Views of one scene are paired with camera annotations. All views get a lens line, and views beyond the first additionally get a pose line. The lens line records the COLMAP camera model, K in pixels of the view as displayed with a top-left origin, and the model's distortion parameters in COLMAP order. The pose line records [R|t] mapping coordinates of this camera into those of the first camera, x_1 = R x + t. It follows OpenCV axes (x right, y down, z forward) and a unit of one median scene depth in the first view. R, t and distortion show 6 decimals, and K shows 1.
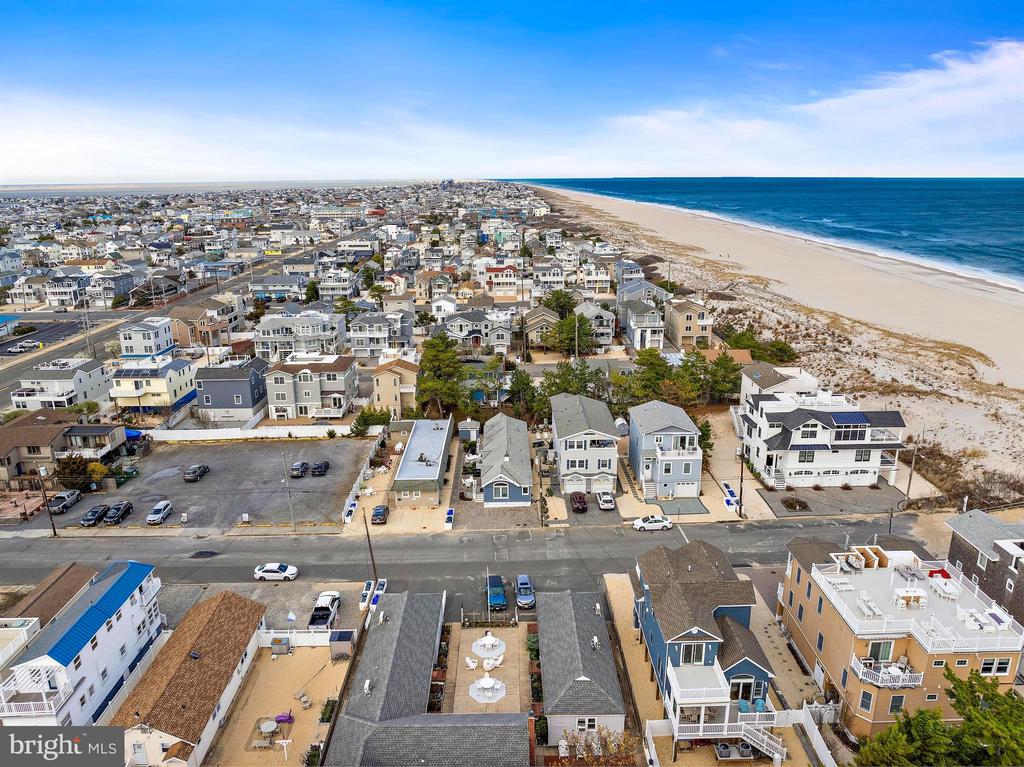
lens RADIAL K [[711.4, 0, 512.0], [0, 711.4, 383.5], [0, 0, 1]] dist [-0.035977, -0.002523]
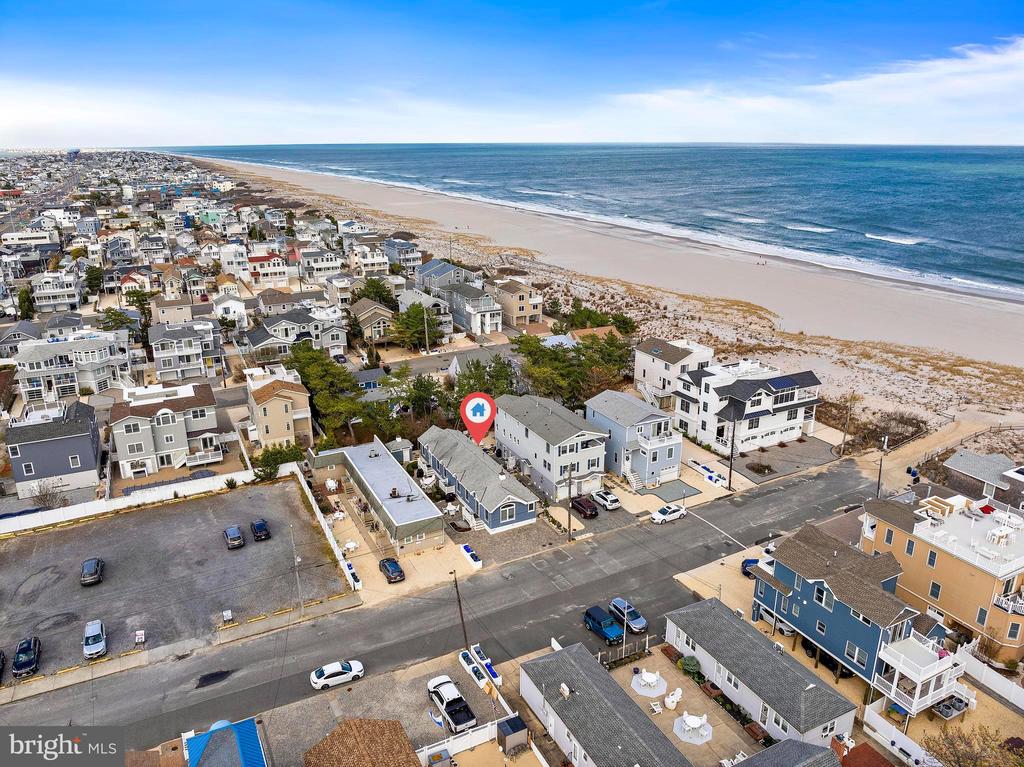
lens RADIAL K [[726.8, 0, 512.0], [0, 726.8, 383.5], [0, 0, 1]] dist [-0.038886, -0.000981]
pose [[0.899612, -0.134698, 0.415396, -0.356647], [0.119420, 0.990863, 0.062677, -0.068331], [-0.420043, -0.006778, 0.907479, 0.141566]]
